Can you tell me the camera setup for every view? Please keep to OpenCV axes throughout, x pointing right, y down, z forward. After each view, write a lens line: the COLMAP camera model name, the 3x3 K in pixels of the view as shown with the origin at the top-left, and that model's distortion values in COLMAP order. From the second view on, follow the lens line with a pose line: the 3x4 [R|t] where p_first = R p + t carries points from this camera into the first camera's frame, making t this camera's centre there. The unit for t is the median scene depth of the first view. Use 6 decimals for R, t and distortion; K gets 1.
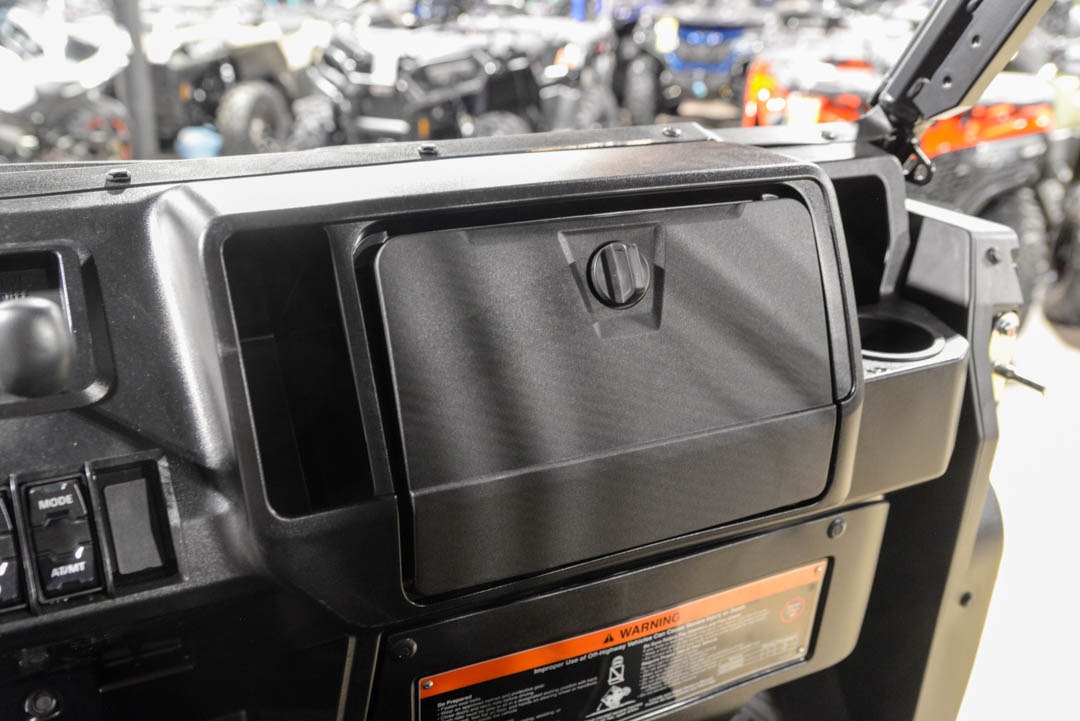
lens RADIAL K [[1011.7, 0, 540.0], [0, 1011.7, 360.5], [0, 0, 1]] dist [0.011380, 0.010638]
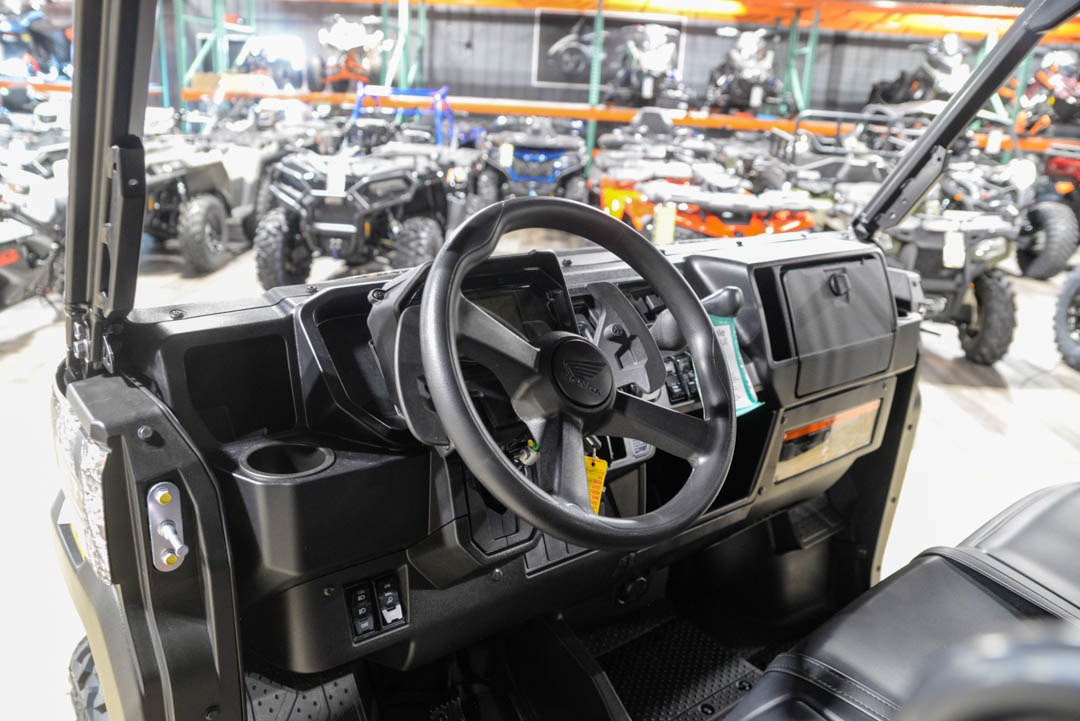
lens RADIAL K [[978.3, 0, 540.0], [0, 978.3, 360.5], [0, 0, 1]] dist [-0.128969, 0.165355]
pose [[0.965144, -0.045326, 0.257763, -1.569764], [0.067515, 0.994673, -0.077892, 0.310092], [-0.252860, 0.092580, 0.963063, -1.528708]]
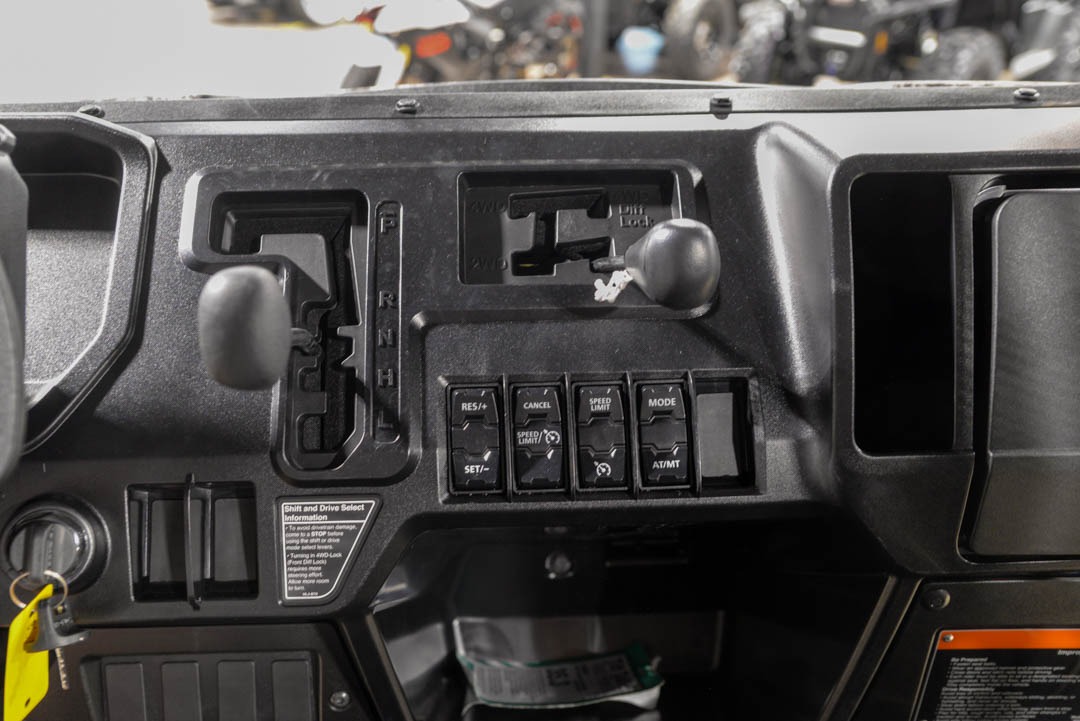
lens RADIAL K [[1055.0, 0, 540.0], [0, 1055.0, 360.5], [0, 0, 1]] dist [-0.158811, 0.327874]
pose [[0.923401, 0.160024, -0.348888, -0.176761], [-0.130968, 0.985757, 0.105505, -0.007041], [0.360802, -0.051730, 0.931207, -0.092311]]
